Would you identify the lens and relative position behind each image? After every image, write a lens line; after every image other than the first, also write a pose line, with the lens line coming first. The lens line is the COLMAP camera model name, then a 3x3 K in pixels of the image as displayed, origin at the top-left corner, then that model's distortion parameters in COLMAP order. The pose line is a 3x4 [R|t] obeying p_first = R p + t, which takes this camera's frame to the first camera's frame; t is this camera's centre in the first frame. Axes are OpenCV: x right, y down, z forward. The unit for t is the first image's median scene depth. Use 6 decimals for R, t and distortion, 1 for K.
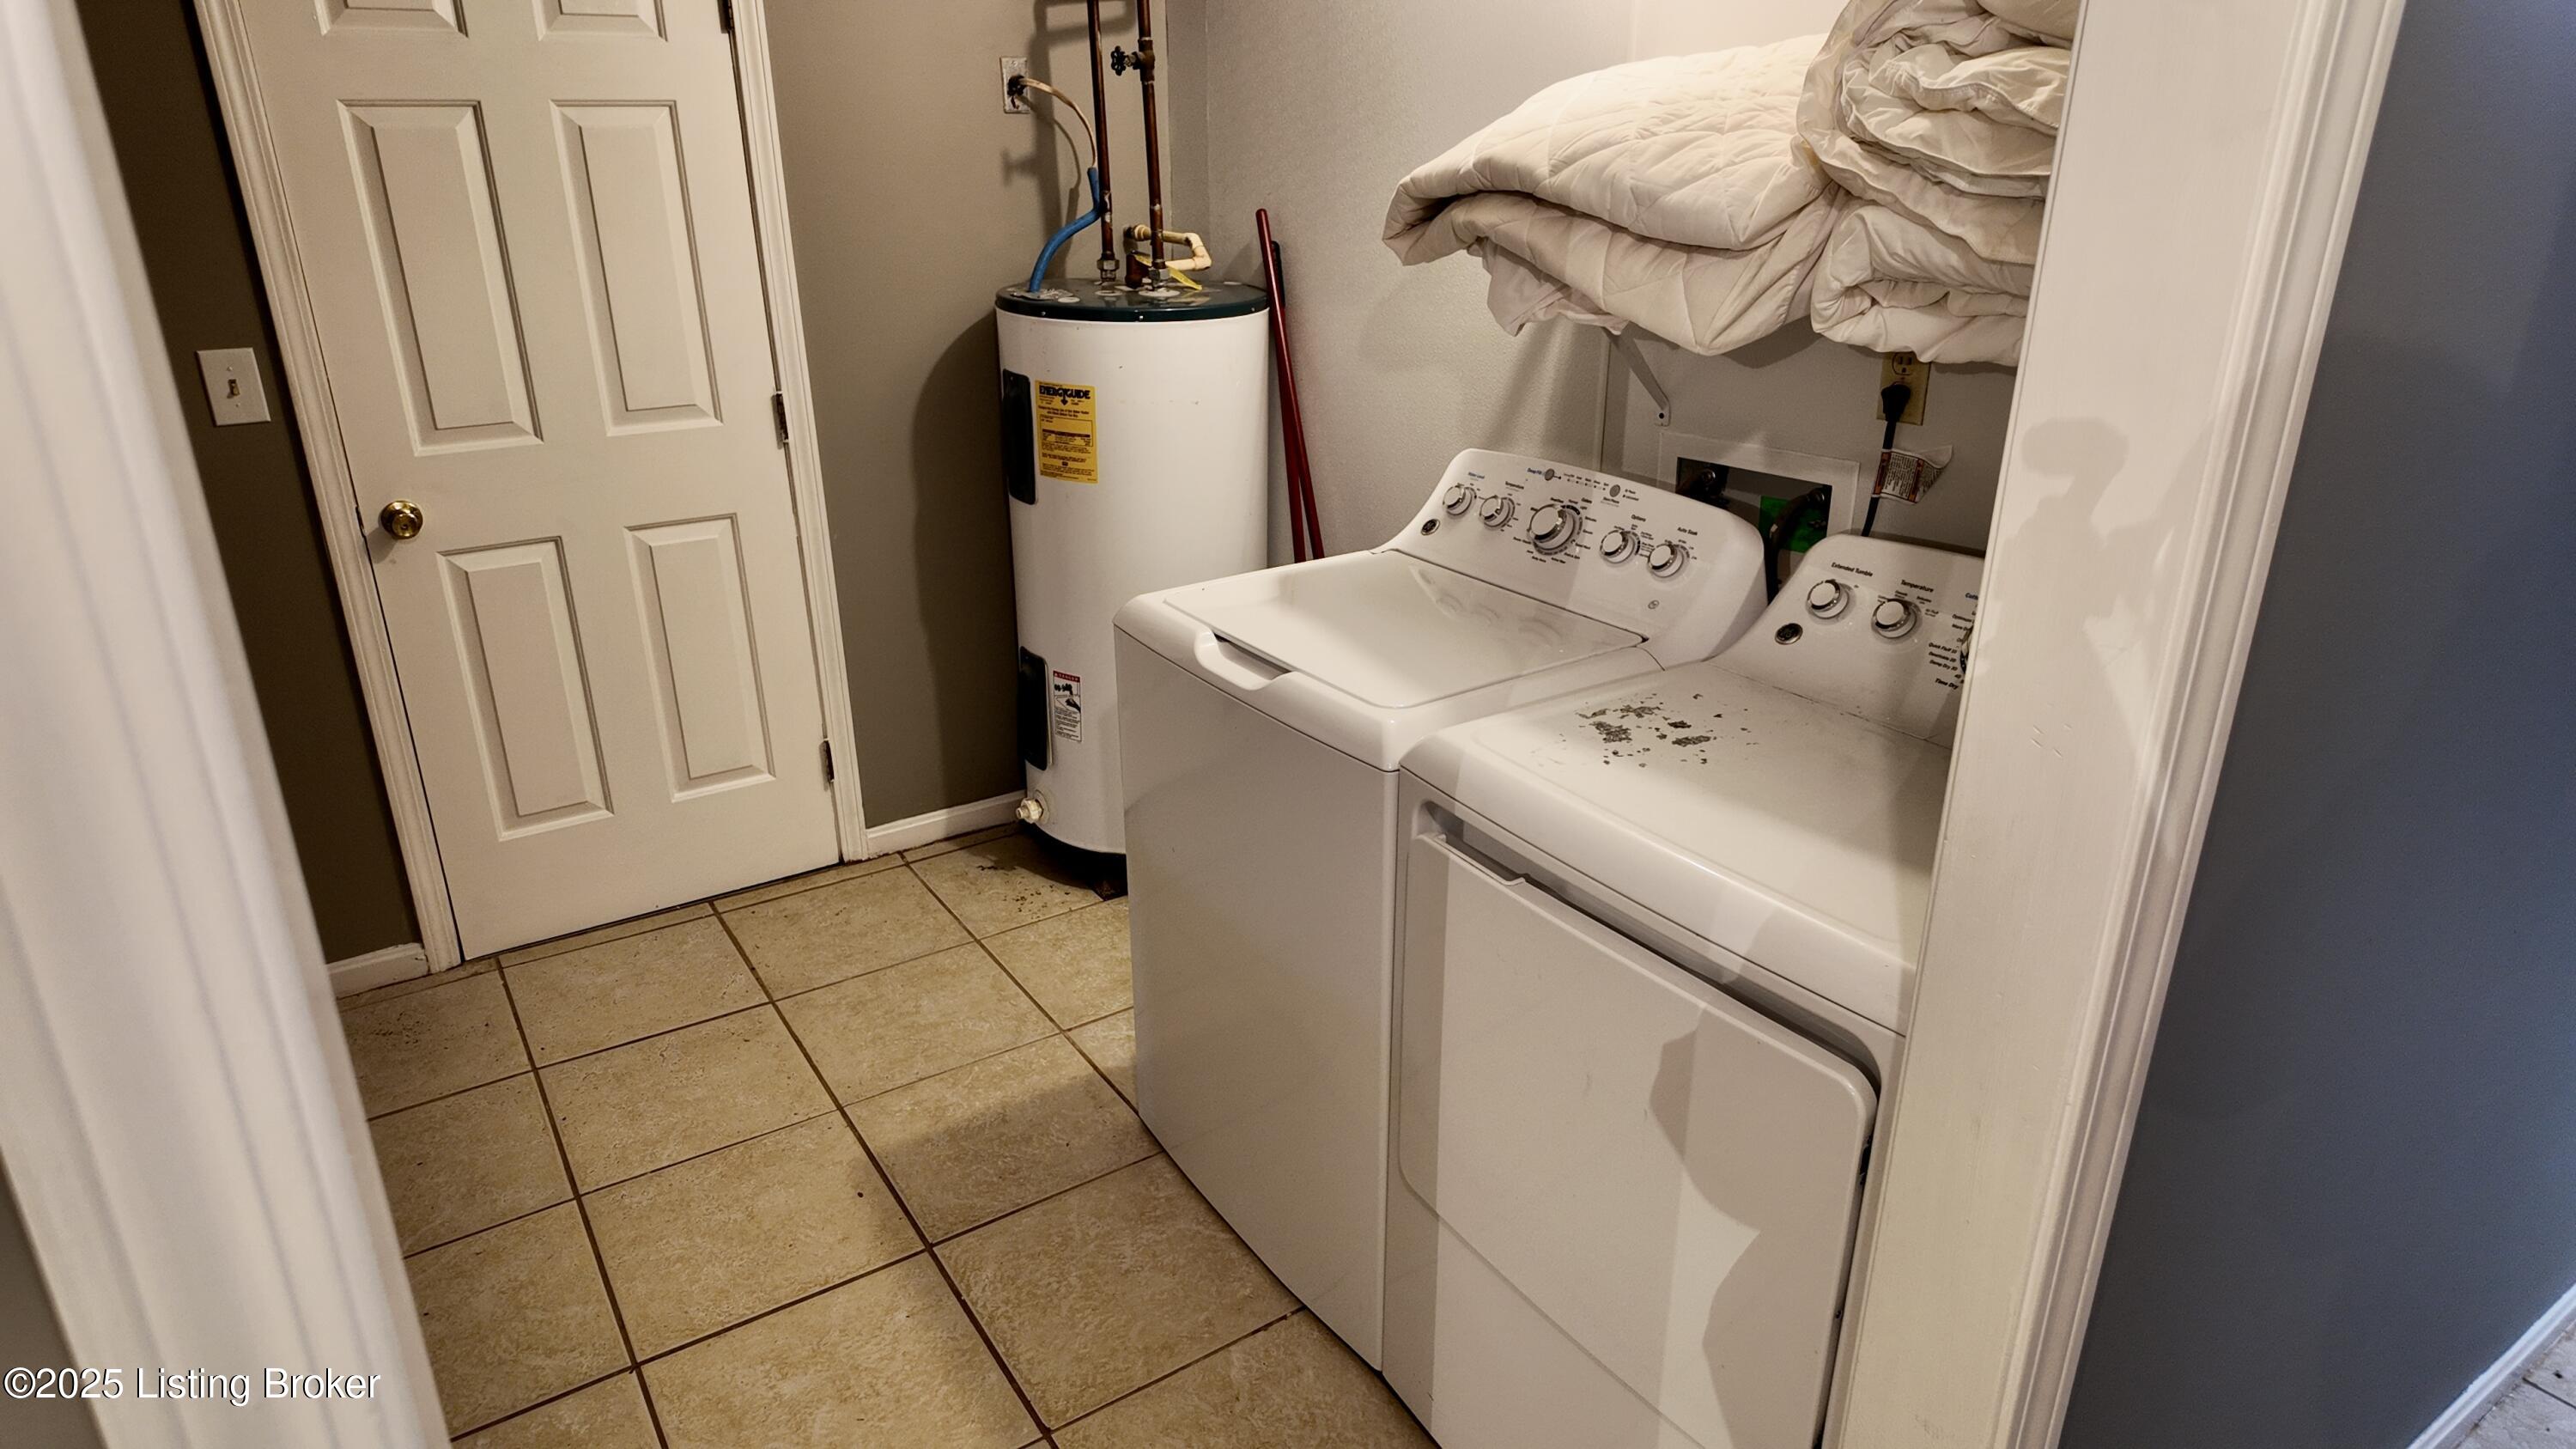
lens RADIAL K [[1522.1, 0, 1288.0], [0, 1522.1, 724.5], [0, 0, 1]] dist [-0.000126, 0.000725]
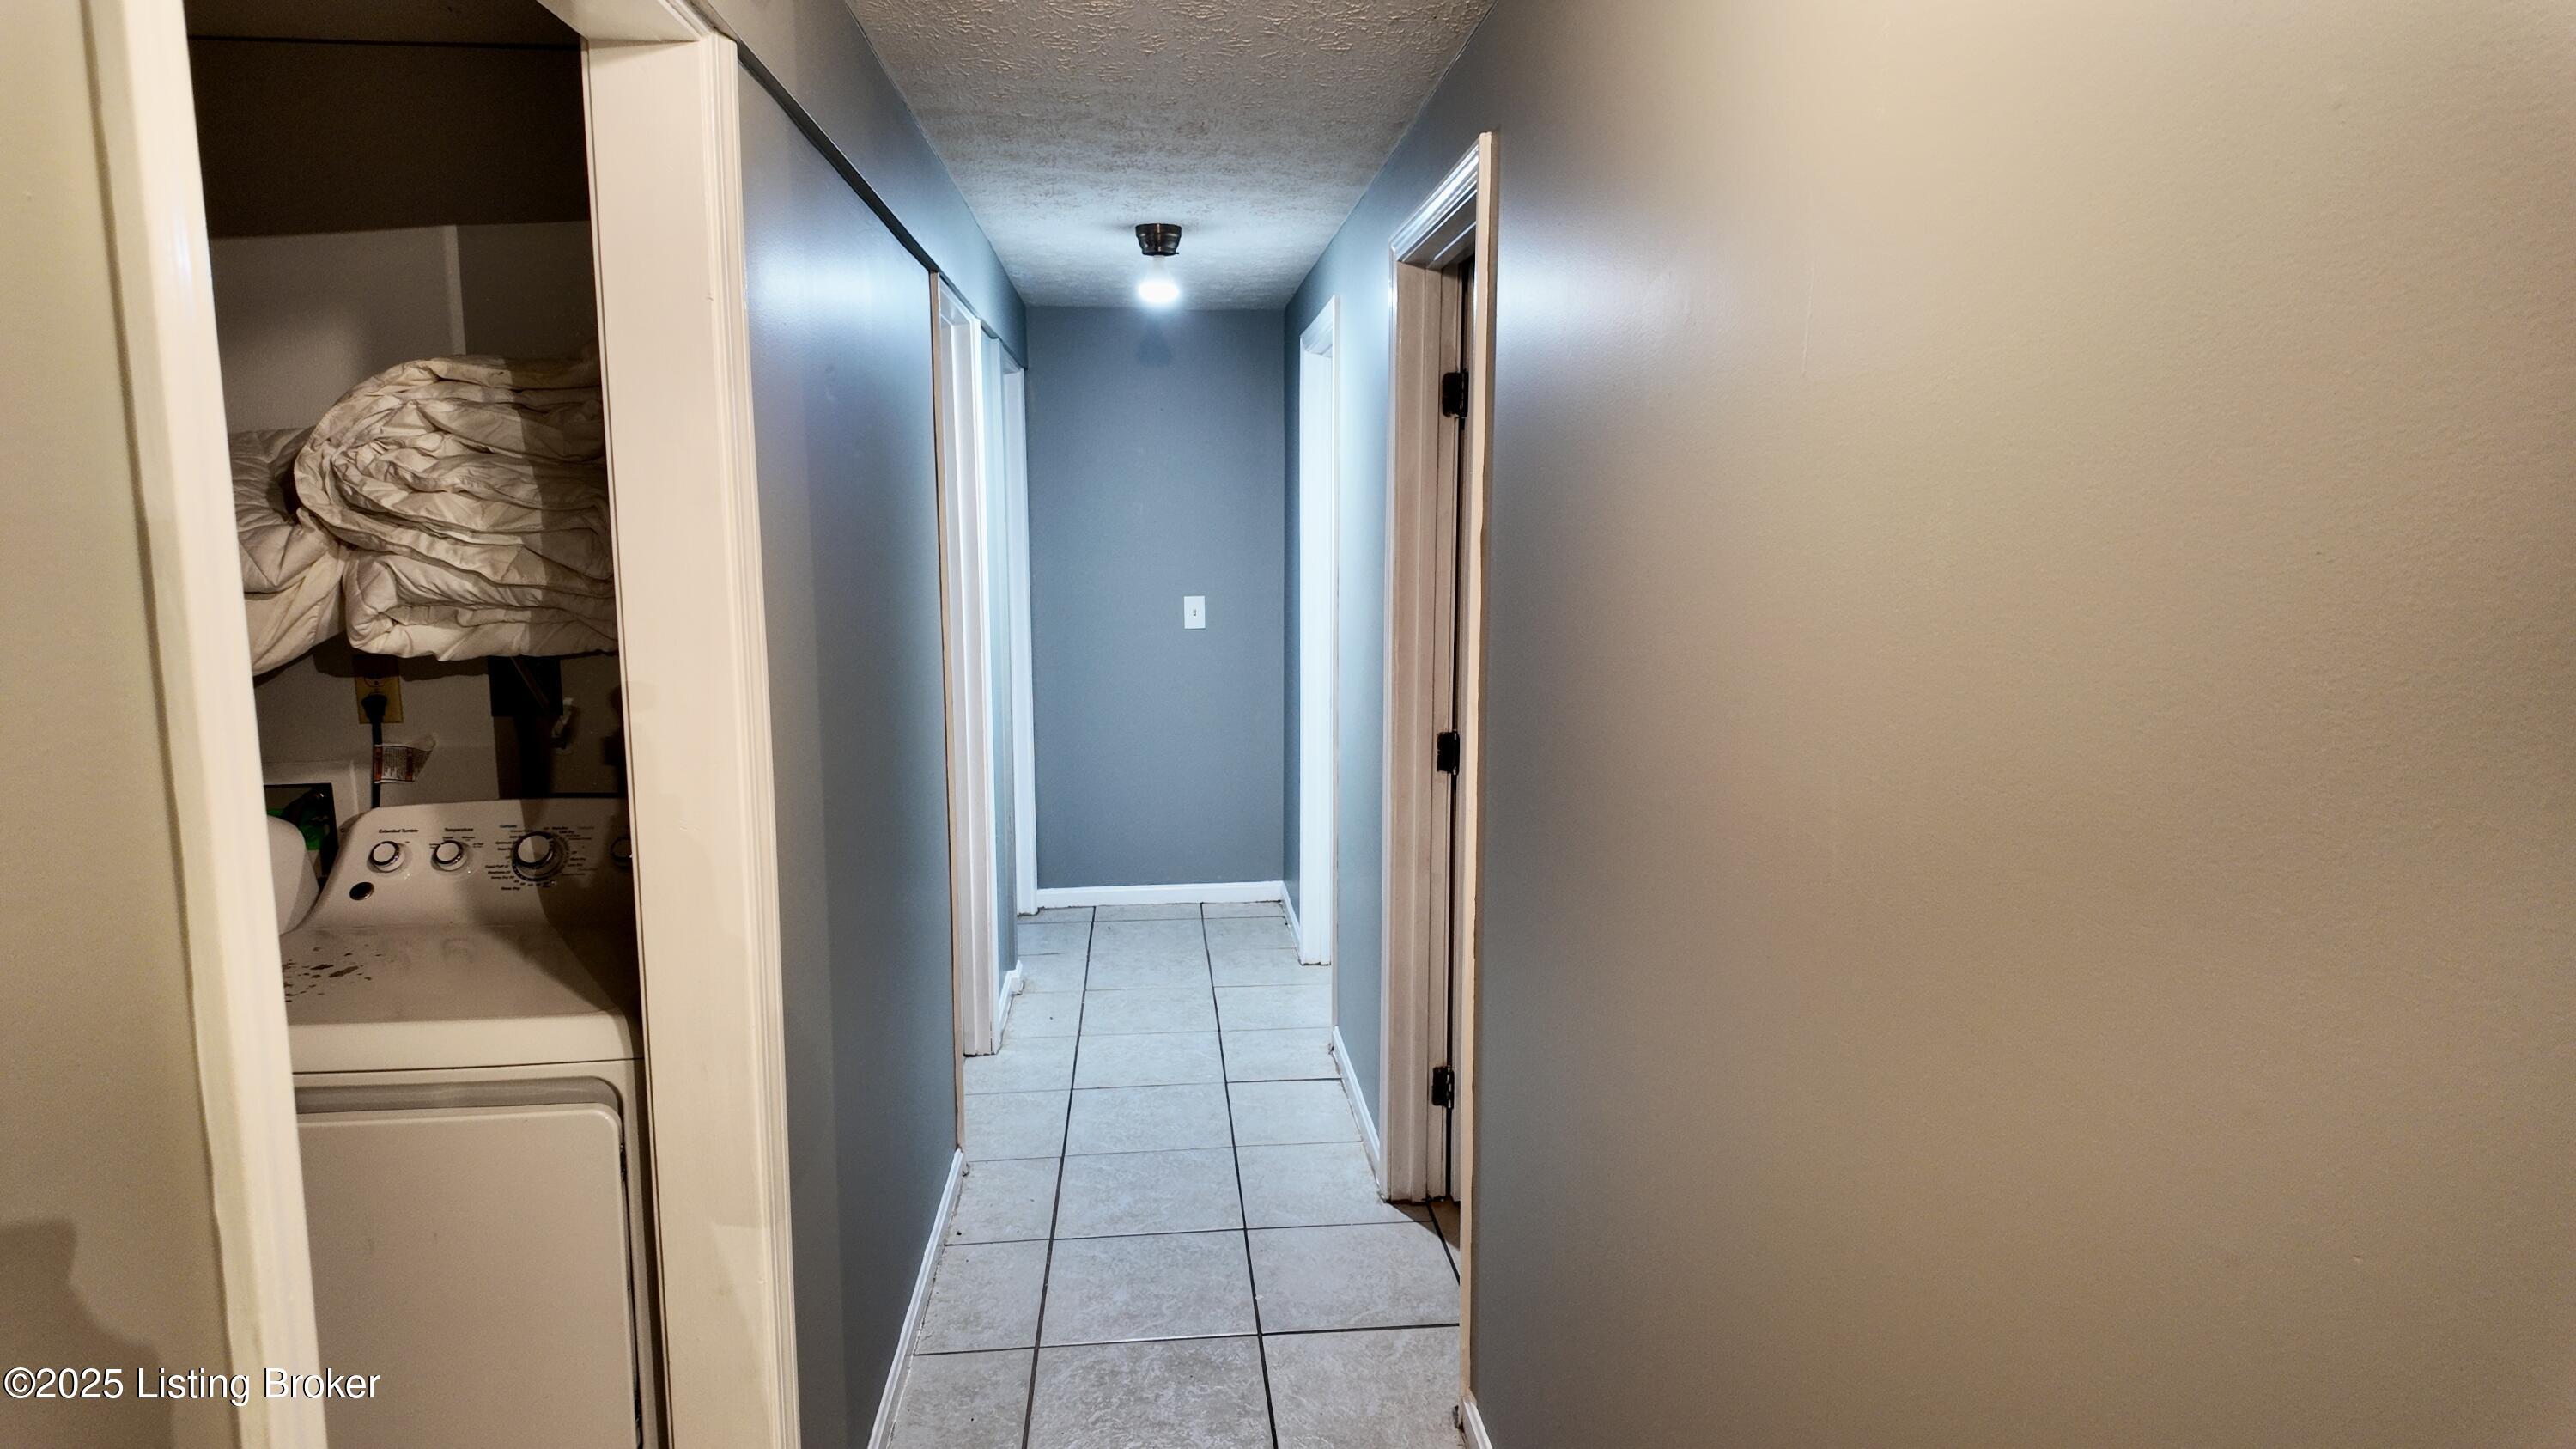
lens RADIAL K [[1522.1, 0, 1288.0], [0, 1522.1, 724.5], [0, 0, 1]] dist [-0.000126, 0.000725]
pose [[0.460014, -0.121705, 0.879531, -0.462306], [0.328135, 0.943739, -0.041032, 0.129194], [-0.825054, 0.307480, 0.474069, -0.284689]]
